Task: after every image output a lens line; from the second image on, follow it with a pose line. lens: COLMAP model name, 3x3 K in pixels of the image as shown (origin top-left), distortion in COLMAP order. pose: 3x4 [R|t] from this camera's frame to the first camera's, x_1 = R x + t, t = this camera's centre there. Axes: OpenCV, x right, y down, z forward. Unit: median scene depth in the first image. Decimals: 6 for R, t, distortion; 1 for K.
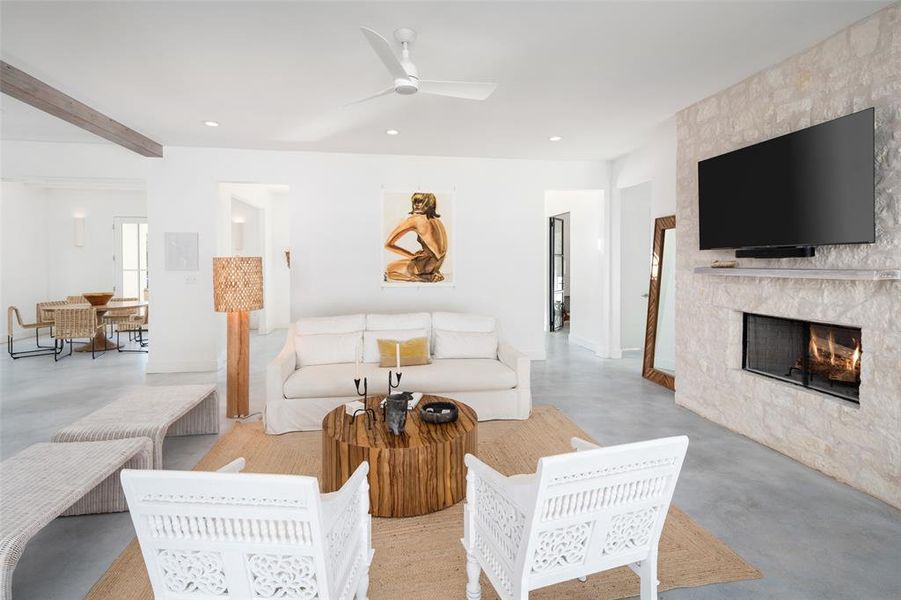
lens RADIAL K [[436.9, 0, 446.1], [0, 436.9, 268.4], [0, 0, 1]] dist [0.001412, -0.000475]
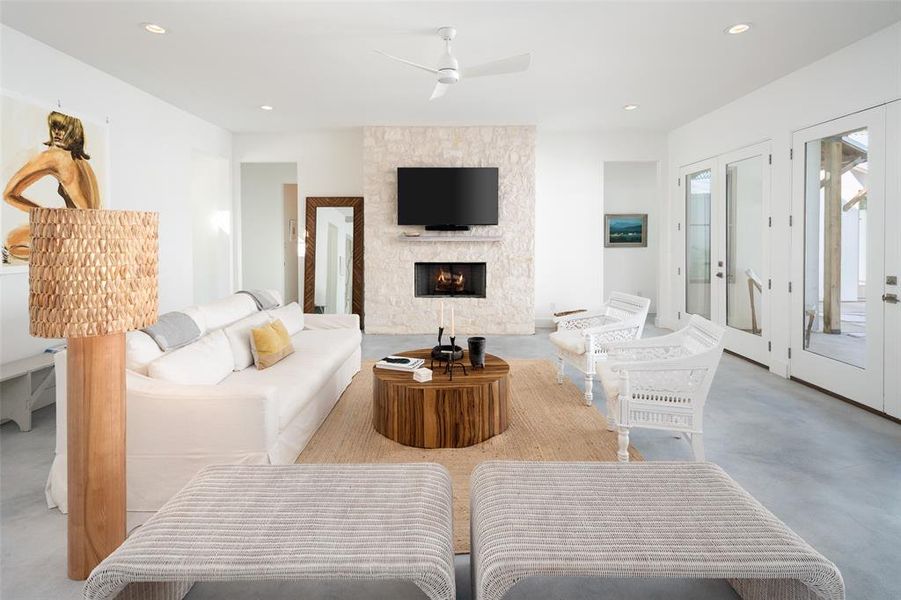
lens RADIAL K [[425.2, 0, 451.0], [0, 425.2, 240.9], [0, 0, 1]] dist [0.001300, -0.000355]
pose [[0.145486, -0.005964, 0.989342, -0.567632], [0.011591, 0.999923, 0.004323, 0.006178], [-0.989292, 0.010838, 0.145544, 0.391341]]
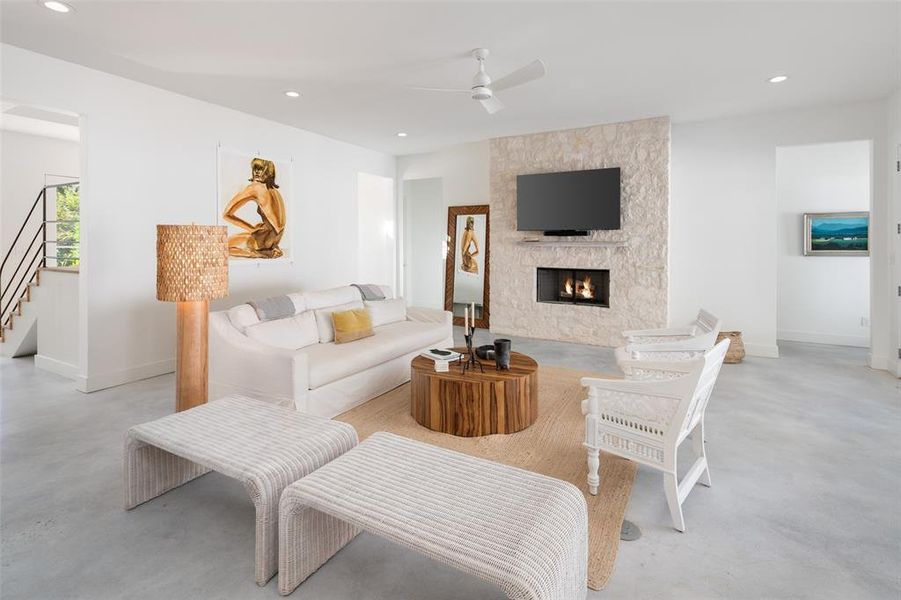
lens RADIAL K [[427.8, 0, 455.4], [0, 427.8, 238.3], [0, 0, 1]] dist [0.001927, 0.000022]
pose [[0.606517, 0.011143, 0.794993, -0.518315], [0.006128, 0.999807, -0.018689, 0.008985], [-0.795047, 0.016207, 0.606331, 0.154158]]
